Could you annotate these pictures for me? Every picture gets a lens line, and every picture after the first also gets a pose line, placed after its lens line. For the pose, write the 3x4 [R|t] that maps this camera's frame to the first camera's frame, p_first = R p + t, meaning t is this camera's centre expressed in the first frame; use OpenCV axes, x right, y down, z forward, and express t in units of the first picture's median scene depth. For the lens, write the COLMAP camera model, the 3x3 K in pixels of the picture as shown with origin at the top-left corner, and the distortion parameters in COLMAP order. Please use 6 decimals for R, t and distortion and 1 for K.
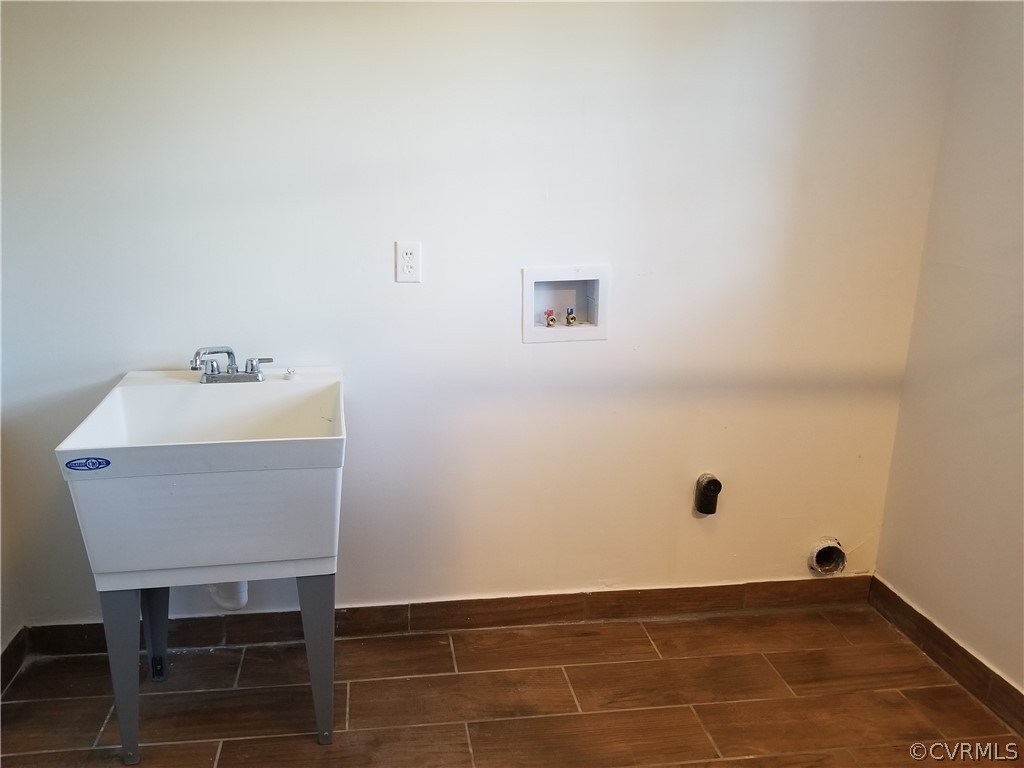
lens RADIAL K [[808.4, 0, 474.1], [0, 808.4, 353.5], [0, 0, 1]] dist [0.024246, -0.050535]
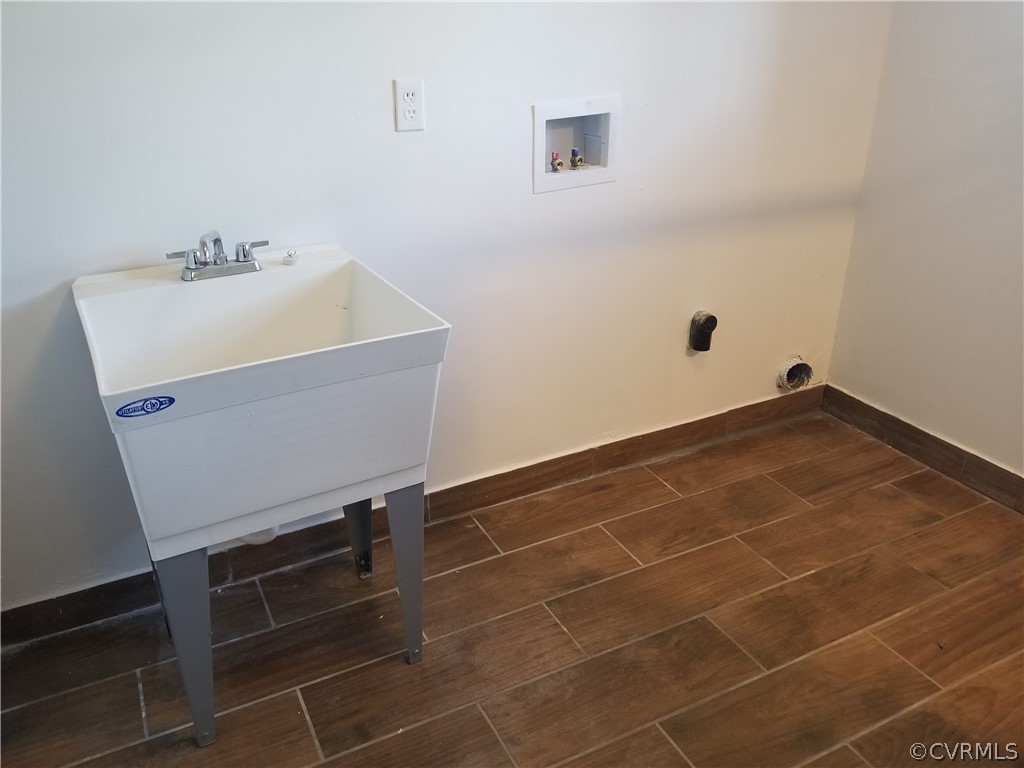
lens RADIAL K [[808.4, 0, 474.1], [0, 808.4, 353.5], [0, 0, 1]] dist [0.024246, -0.050535]
pose [[0.948590, -0.145558, 0.281050, -0.279145], [0.091464, 0.976157, 0.196852, -0.022041], [-0.303003, -0.161026, 0.939287, 0.160580]]
